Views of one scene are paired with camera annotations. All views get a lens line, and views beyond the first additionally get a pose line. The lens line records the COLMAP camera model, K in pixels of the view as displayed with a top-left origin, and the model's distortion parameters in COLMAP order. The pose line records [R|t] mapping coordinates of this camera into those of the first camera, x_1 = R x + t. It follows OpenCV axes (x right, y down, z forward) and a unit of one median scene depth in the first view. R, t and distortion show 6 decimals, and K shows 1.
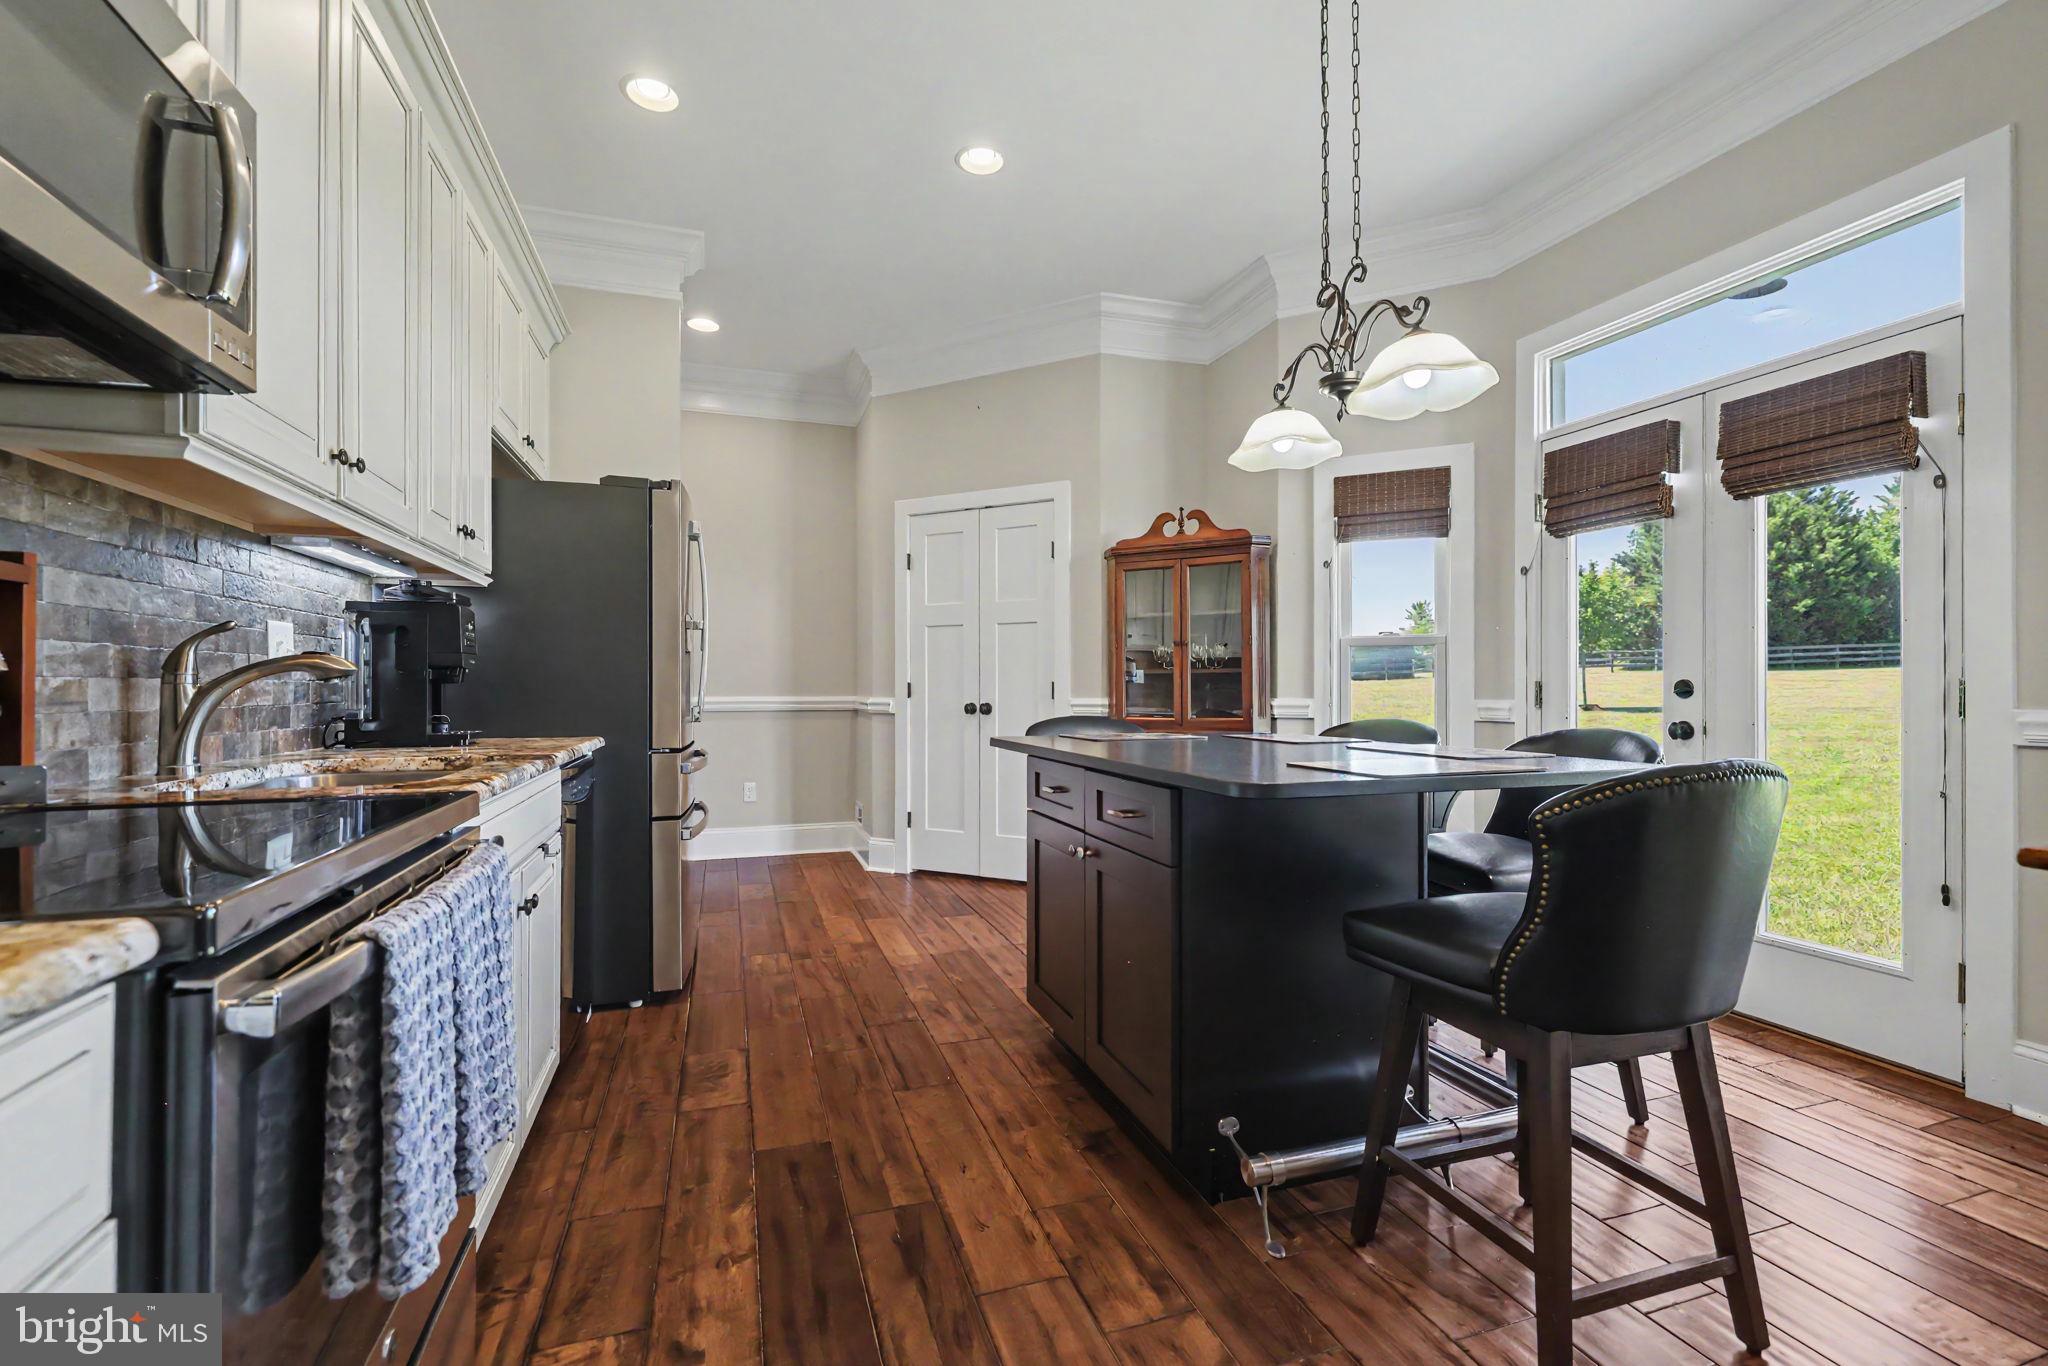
lens RADIAL K [[857.7, 0, 1018.5], [0, 857.7, 692.9], [0, 0, 1]] dist [0.001646, -0.000216]
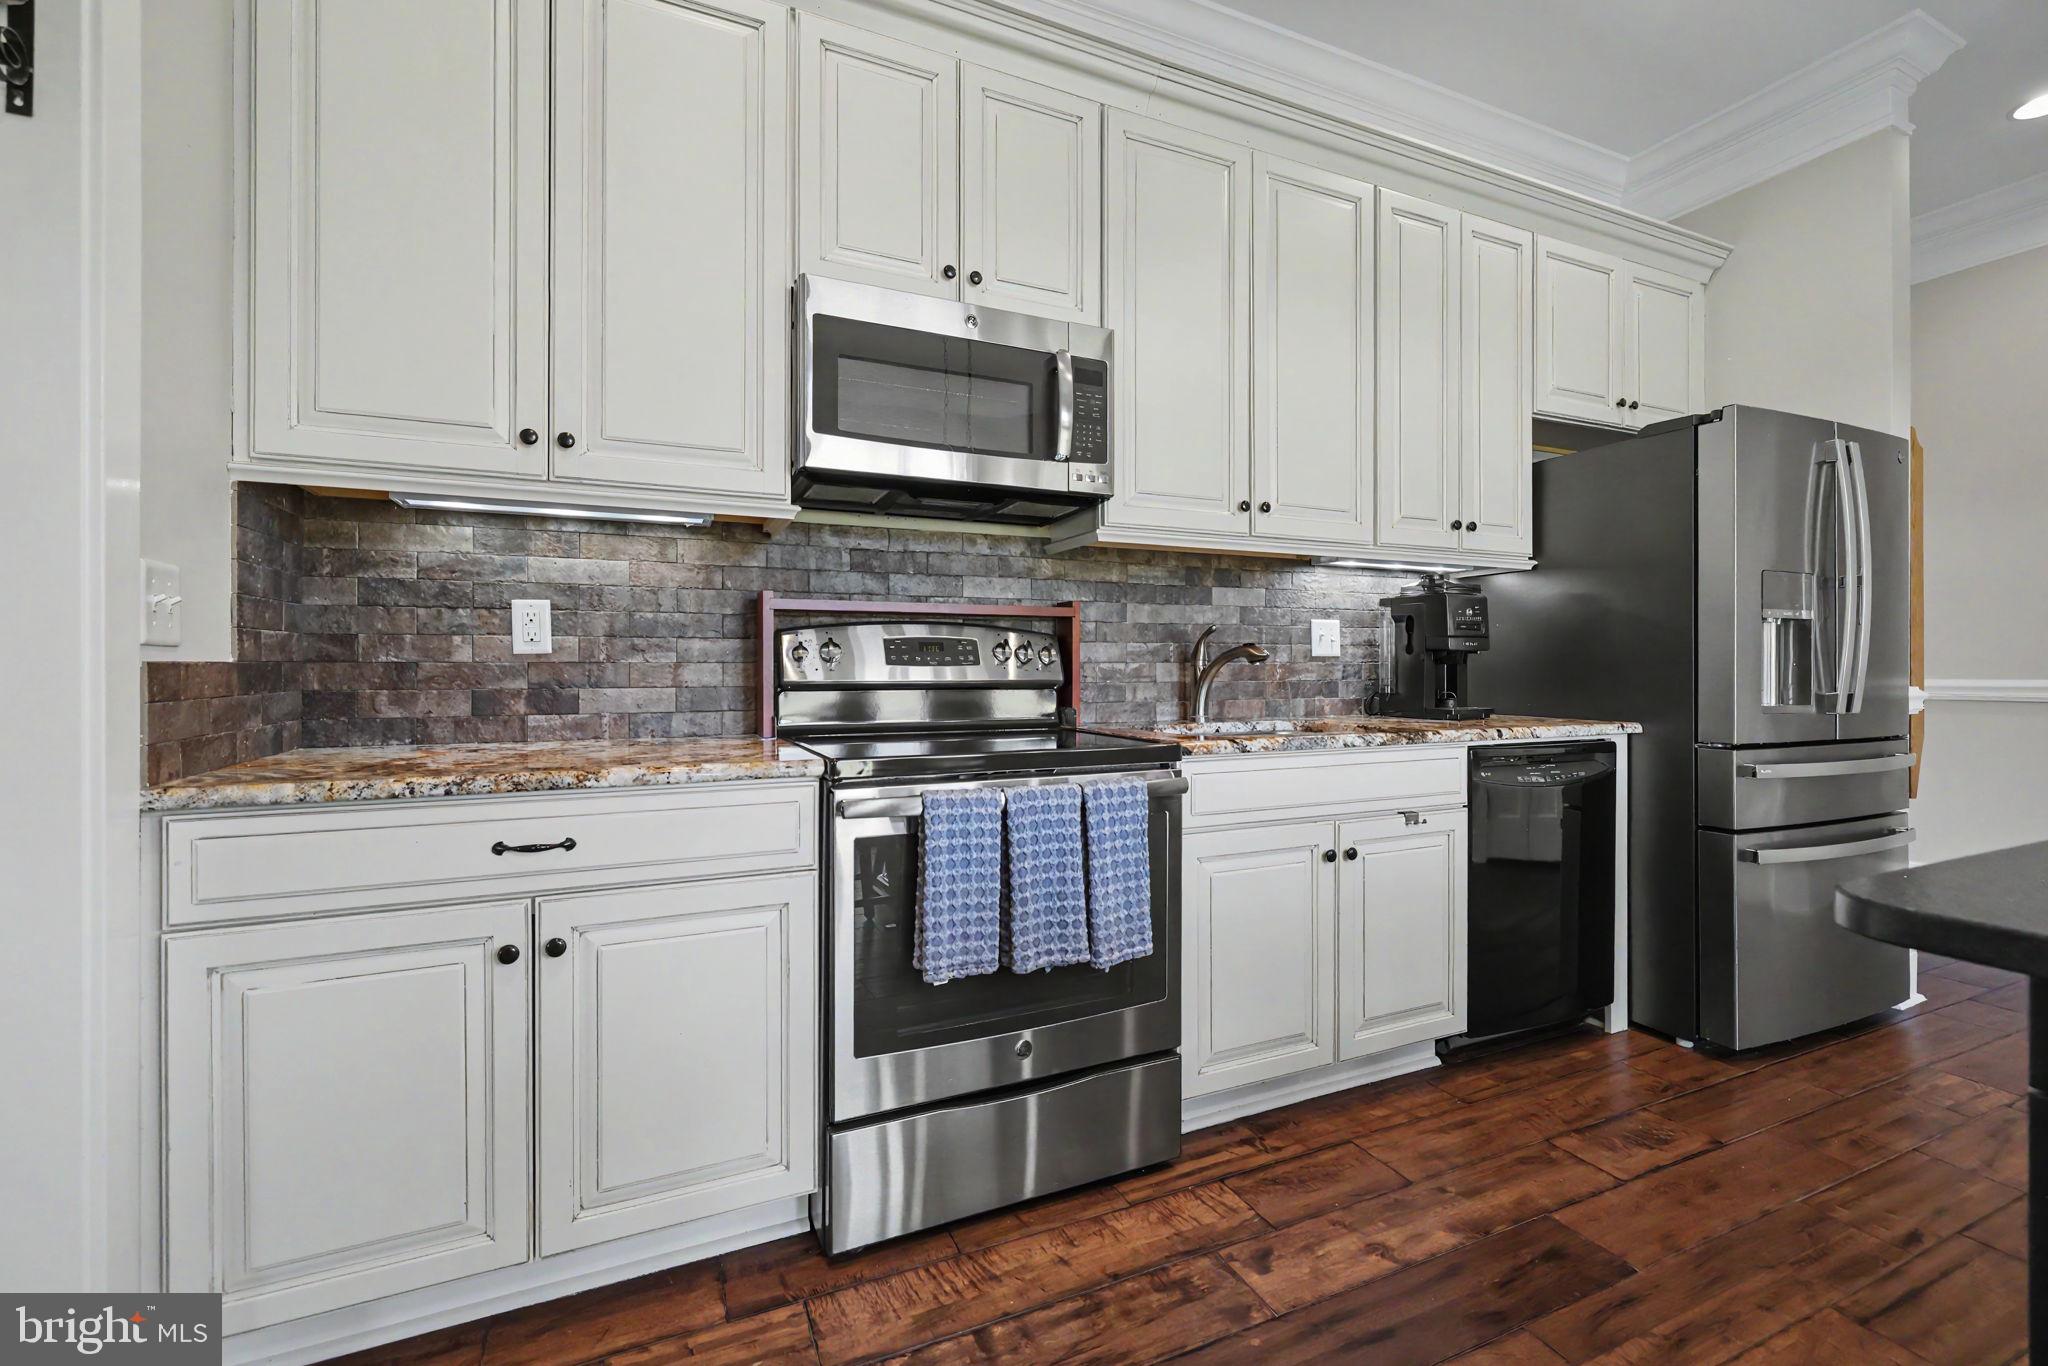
lens RADIAL K [[857.7, 0, 1018.6], [0, 857.7, 672.3], [0, 0, 1]] dist [0.001646, -0.000216]
pose [[0.103786, 0.003303, -0.994594, 0.459454], [-0.003324, 0.999990, 0.002974, -0.001582], [0.994594, 0.002997, 0.103796, 0.374342]]
